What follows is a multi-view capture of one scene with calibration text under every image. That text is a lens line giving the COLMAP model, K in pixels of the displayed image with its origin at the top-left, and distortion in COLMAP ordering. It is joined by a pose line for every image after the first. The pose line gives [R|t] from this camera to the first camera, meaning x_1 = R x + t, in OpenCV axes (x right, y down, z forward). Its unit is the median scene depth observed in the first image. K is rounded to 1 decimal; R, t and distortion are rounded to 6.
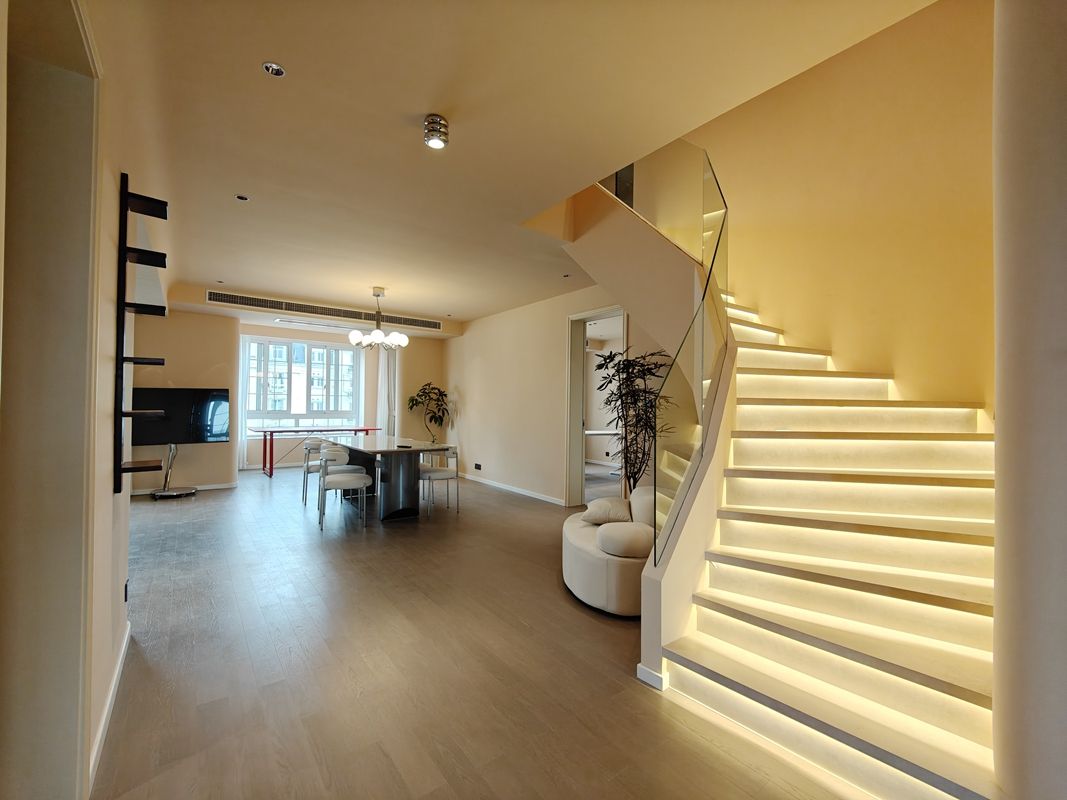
lens RADIAL K [[469.4, 0, 535.4], [0, 469.4, 406.4], [0, 0, 1]] dist [0.003827, -0.000106]
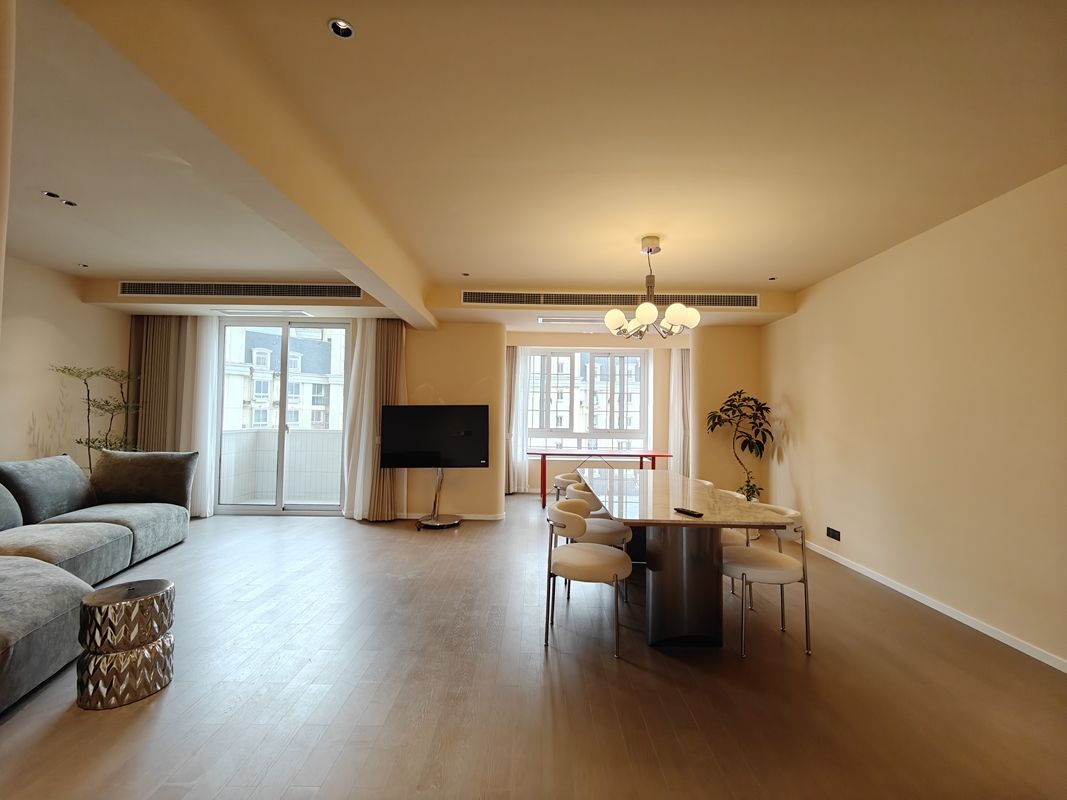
lens RADIAL K [[469.4, 0, 533.5], [0, 469.4, 400.4], [0, 0, 1]] dist [0.003827, -0.000106]
pose [[0.803703, -0.024874, -0.594510, -0.066564], [-0.001577, 0.999033, -0.043932, -0.007153], [0.595028, 0.036246, 0.802887, 0.296518]]
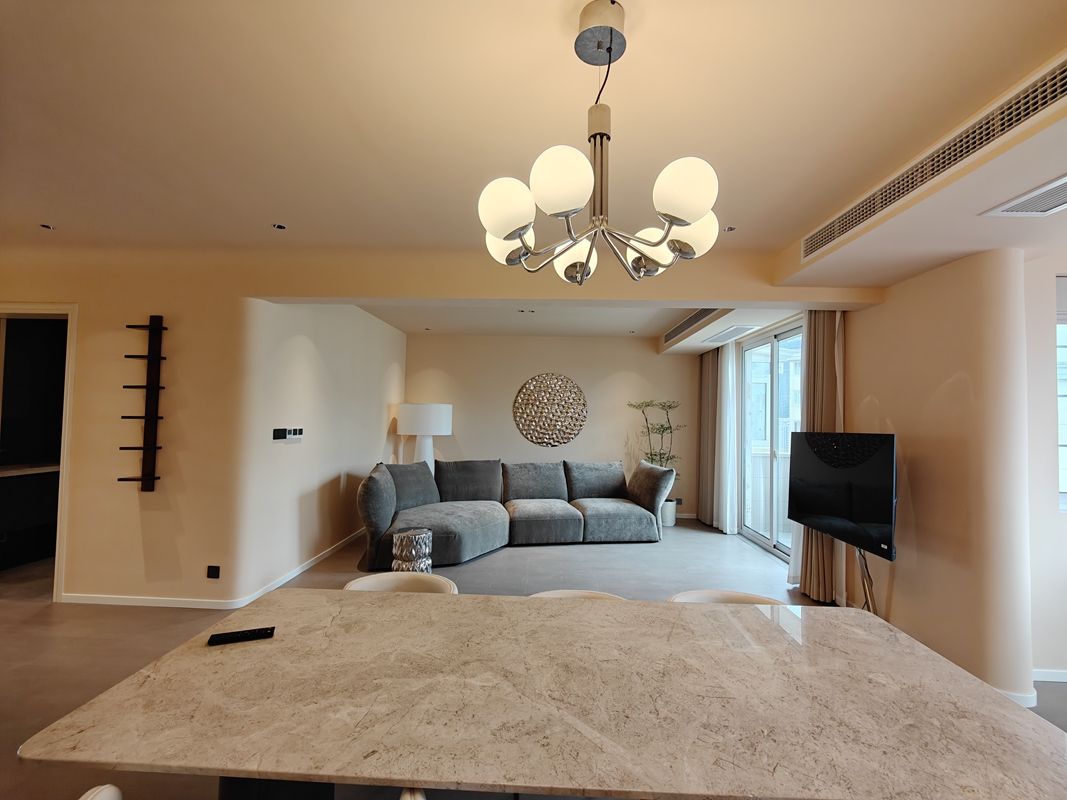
lens RADIAL K [[469.4, 0, 528.3], [0, 469.4, 399.3], [0, 0, 1]] dist [0.003827, -0.000106]
pose [[-0.648242, -0.051714, -0.759676, -0.098682], [-0.025367, 0.998604, -0.046333, -0.034696], [0.761012, -0.010764, -0.648649, 0.849863]]
